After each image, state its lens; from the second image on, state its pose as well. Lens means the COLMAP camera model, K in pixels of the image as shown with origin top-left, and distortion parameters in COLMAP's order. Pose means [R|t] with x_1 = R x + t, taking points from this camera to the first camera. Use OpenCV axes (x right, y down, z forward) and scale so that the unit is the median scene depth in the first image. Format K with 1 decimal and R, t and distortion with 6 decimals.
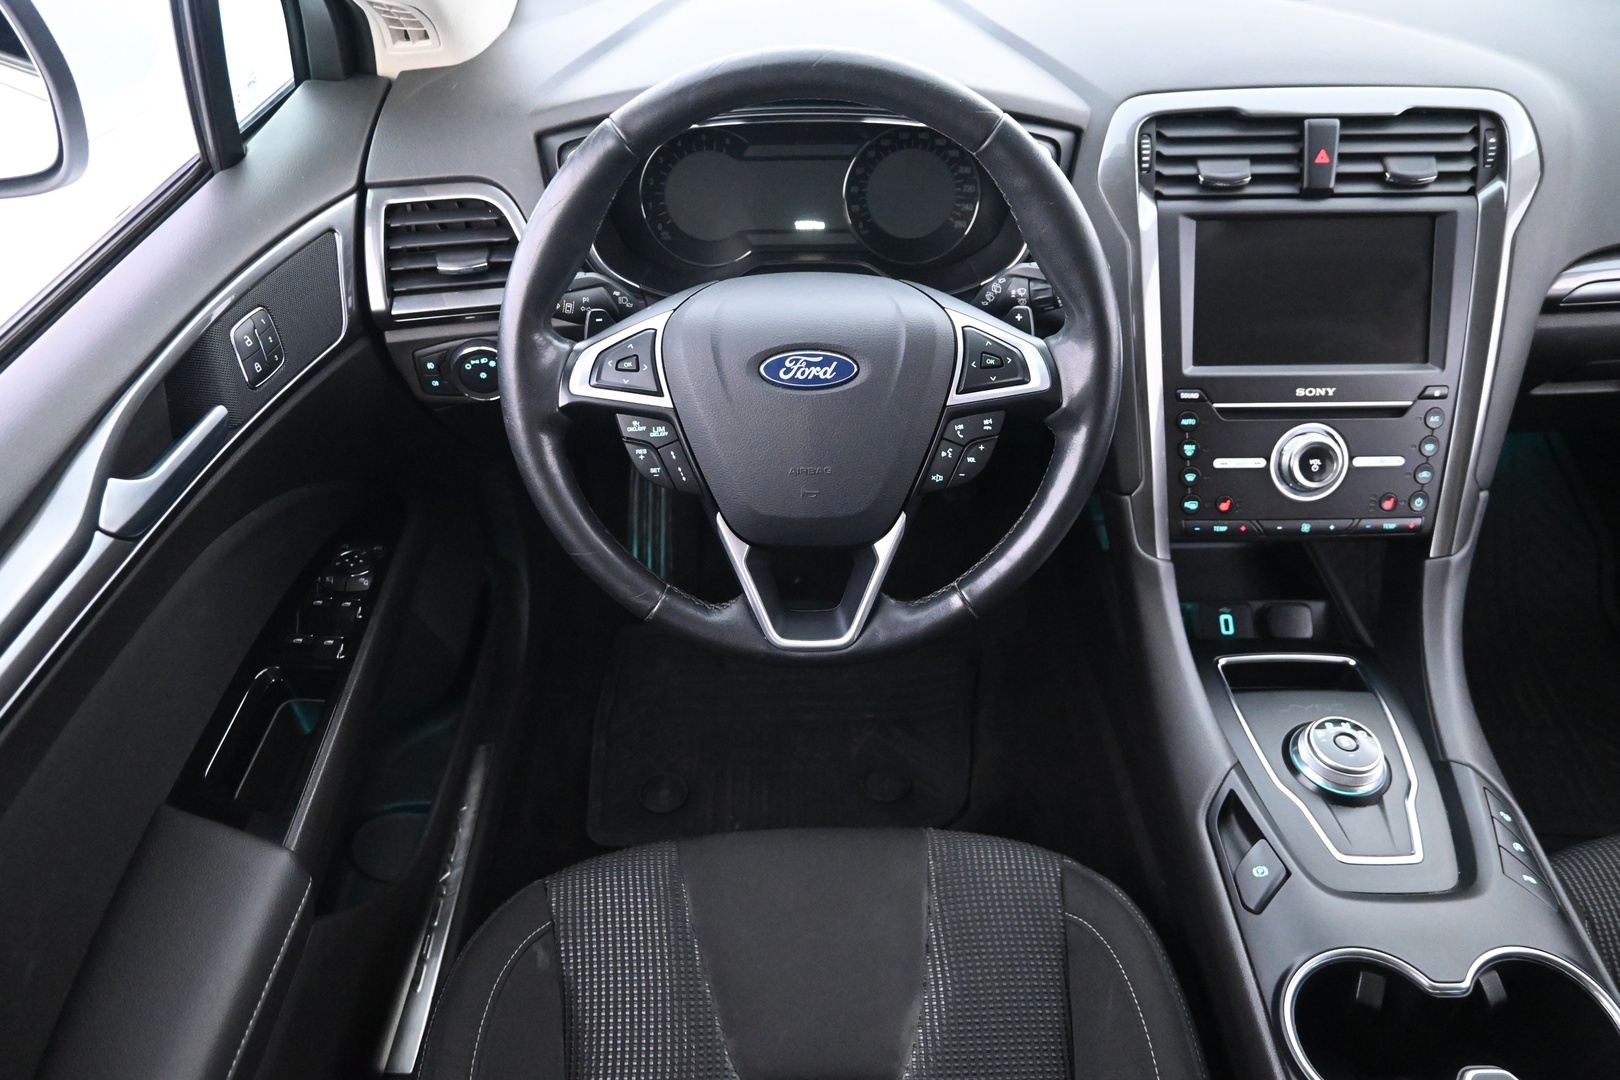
lens RADIAL K [[1124.2, 0, 810.0], [0, 1124.2, 540.0], [0, 0, 1]] dist [0.000872, -0.005385]
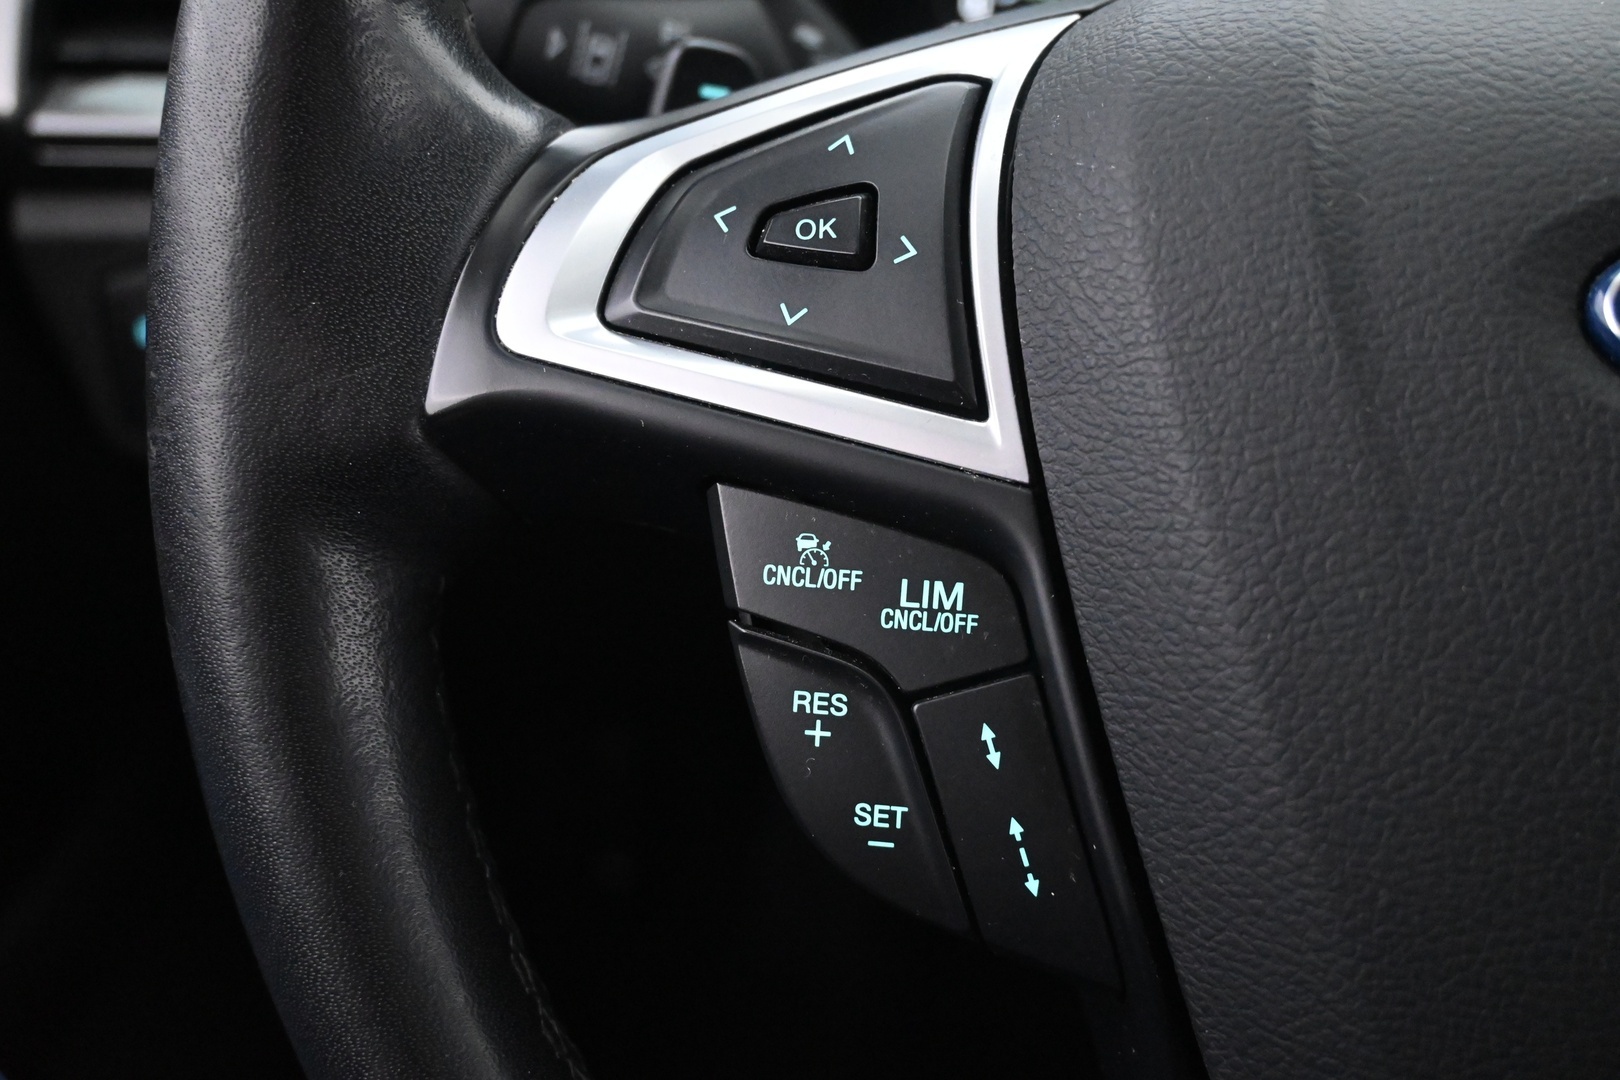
lens RADIAL K [[1815.8, 0, 810.0], [0, 1815.8, 540.0], [0, 0, 1]] dist [-0.000188, -0.000776]
pose [[0.980939, 0.115052, -0.156595, -0.089343], [-0.141777, 0.974864, -0.171868, -0.044161], [0.132885, 0.190794, 0.972594, 0.583043]]
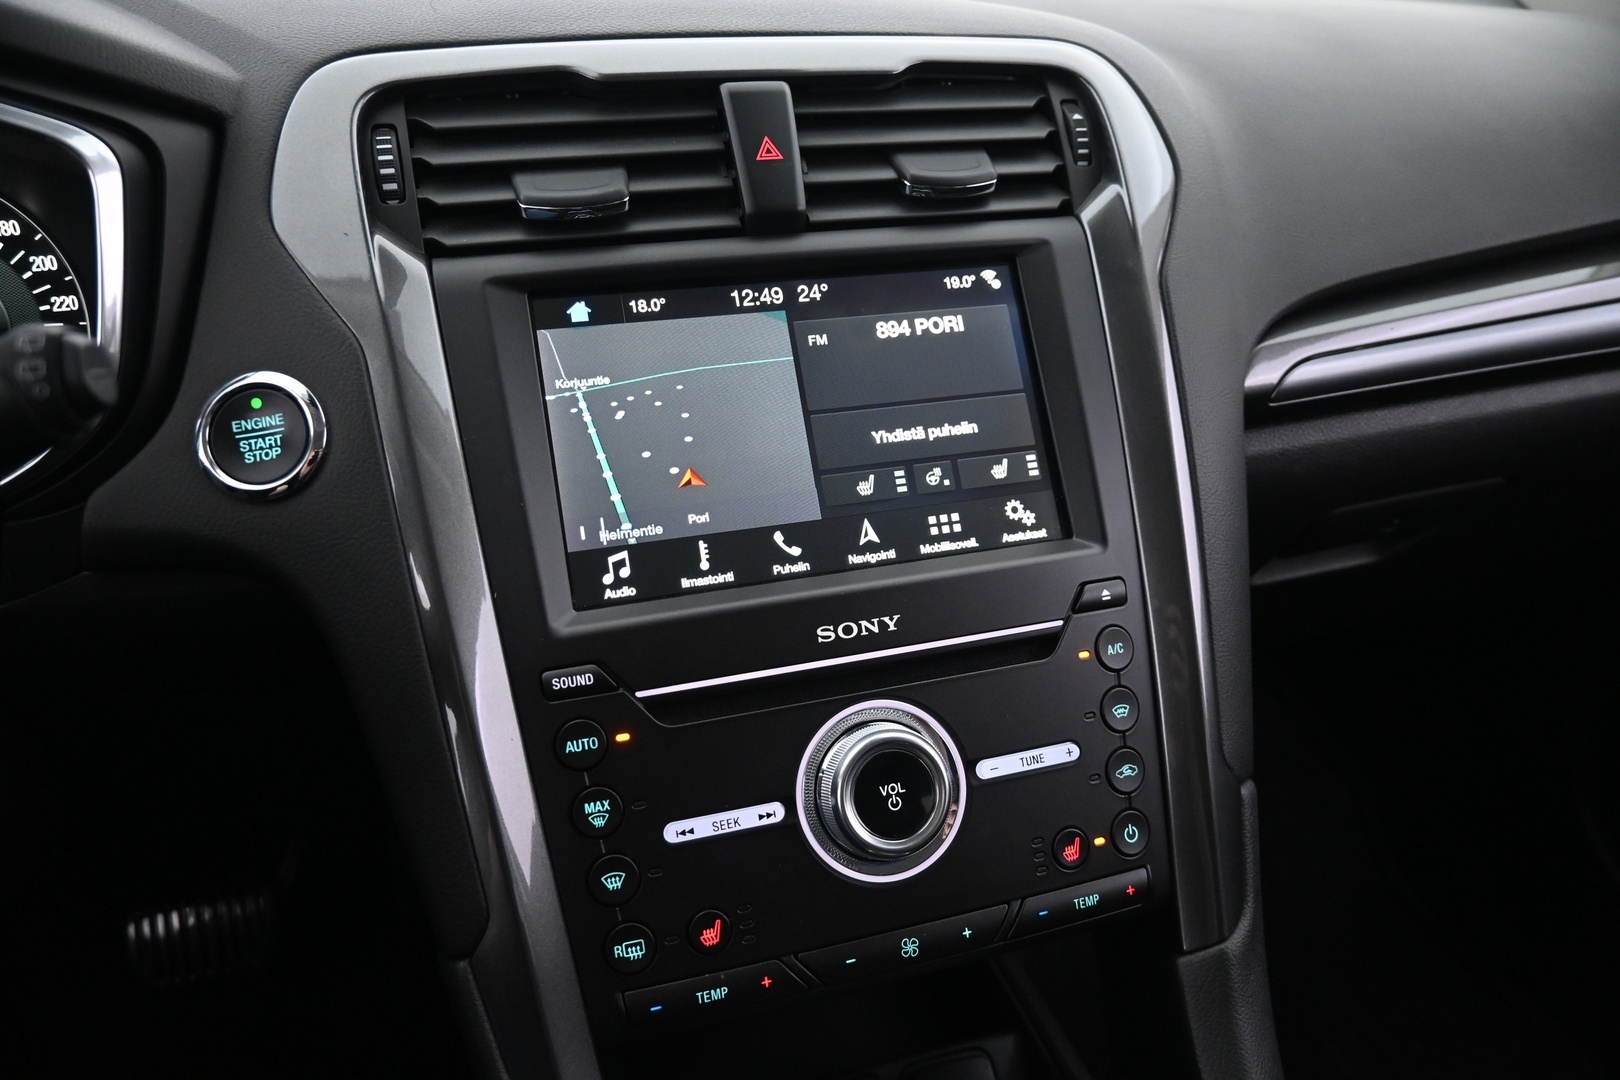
lens RADIAL K [[1124.2, 0, 810.0], [0, 1124.2, 540.0], [0, 0, 1]] dist [0.000872, -0.005385]
pose [[0.956664, -0.121197, 0.264773, 0.321688], [0.189367, 0.949677, -0.249508, -0.059311], [-0.221209, 0.288835, 0.931473, 0.589814]]
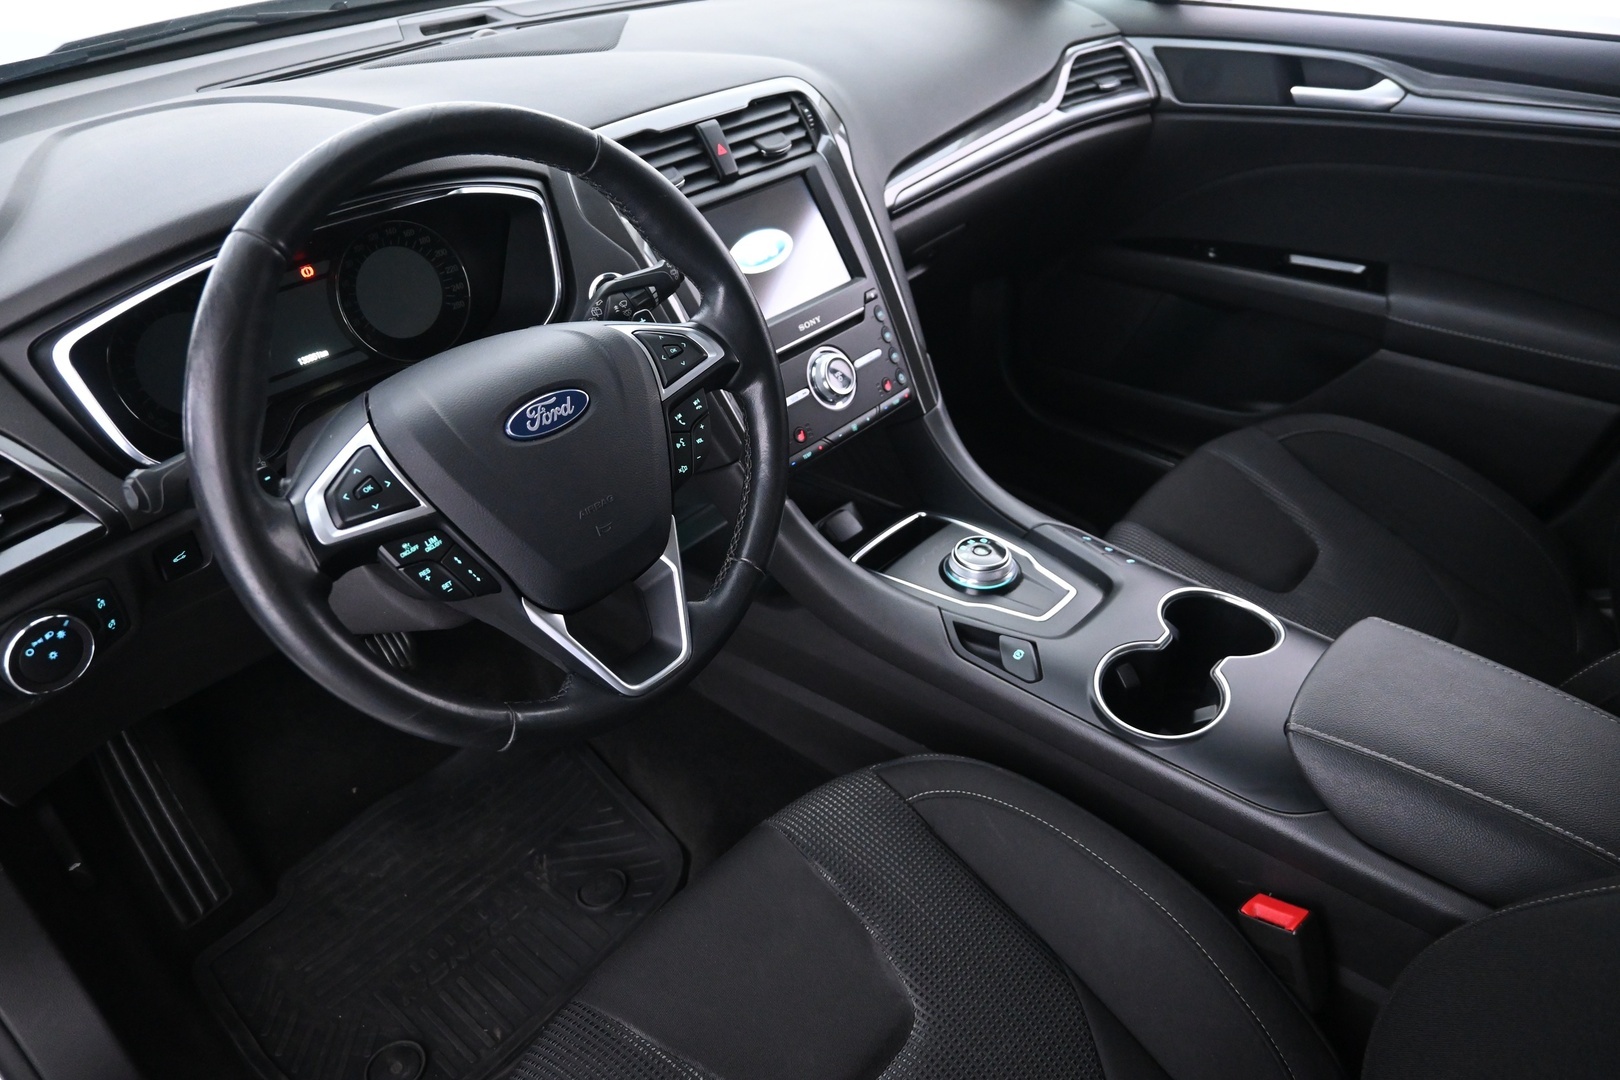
lens RADIAL K [[1112.3, 0, 810.0], [0, 1112.3, 540.0], [0, 0, 1]] dist [-0.007562, -0.001409]
pose [[0.665237, -0.430264, 0.610191, -0.386624], [0.506006, 0.860756, 0.055291, 0.003234], [-0.549015, 0.271979, 0.790322, 0.114880]]
